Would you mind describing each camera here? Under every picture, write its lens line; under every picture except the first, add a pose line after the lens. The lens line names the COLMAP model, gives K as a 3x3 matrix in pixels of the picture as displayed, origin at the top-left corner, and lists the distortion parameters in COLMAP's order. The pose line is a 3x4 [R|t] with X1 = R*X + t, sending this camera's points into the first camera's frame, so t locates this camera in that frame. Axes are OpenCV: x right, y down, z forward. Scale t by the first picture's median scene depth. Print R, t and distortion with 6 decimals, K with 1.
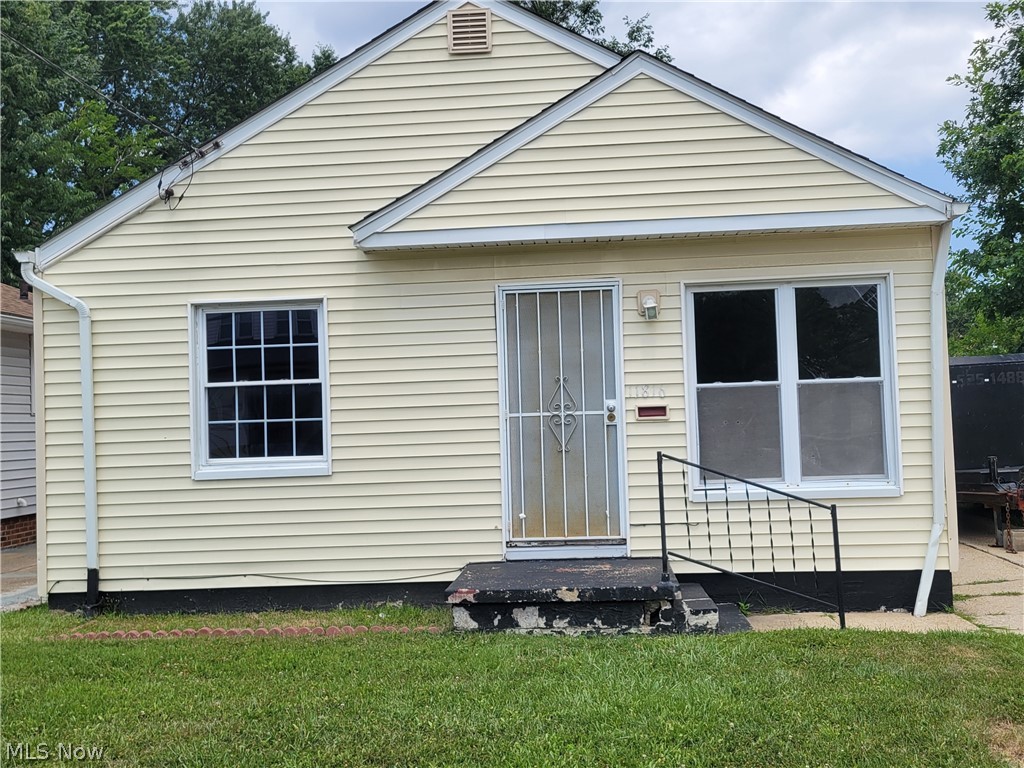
lens RADIAL K [[1073.2, 0, 533.3], [0, 1073.2, 374.9], [0, 0, 1]] dist [0.031911, 0.000000]
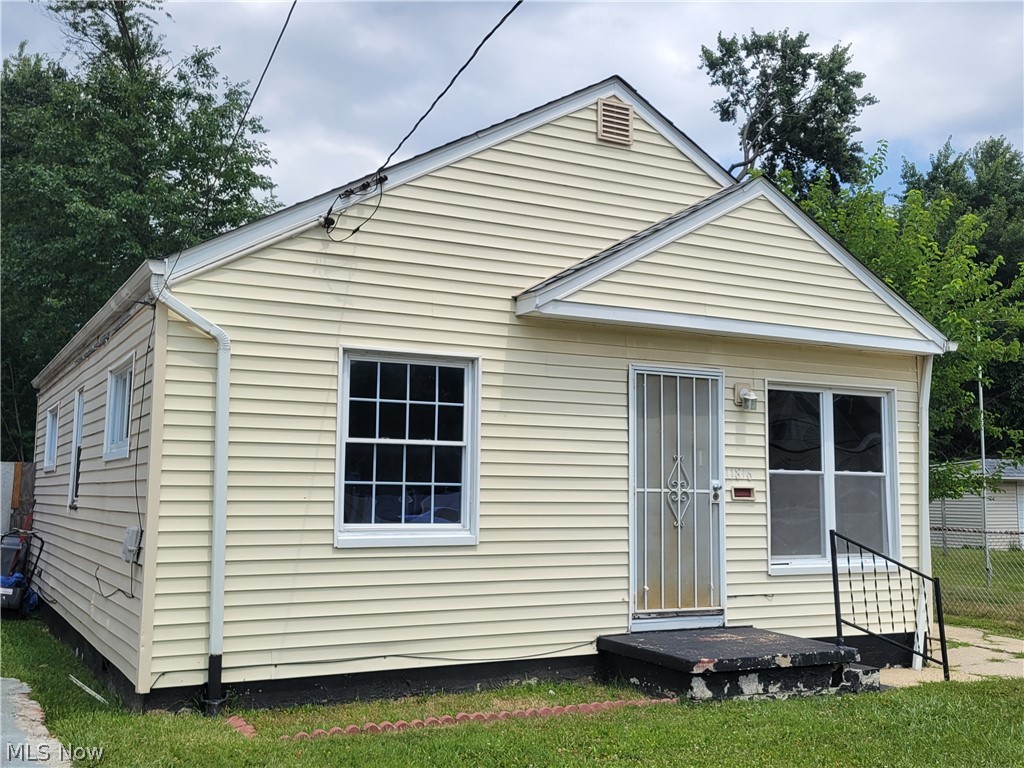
lens RADIAL K [[1073.2, 0, 525.4], [0, 1073.2, 361.9], [0, 0, 1]] dist [0.031911, 0.000000]
pose [[0.844420, 0.107763, 0.524731, -0.671501], [-0.062741, 0.992710, -0.102906, 0.028322], [-0.531995, 0.053974, 0.845026, 0.172429]]
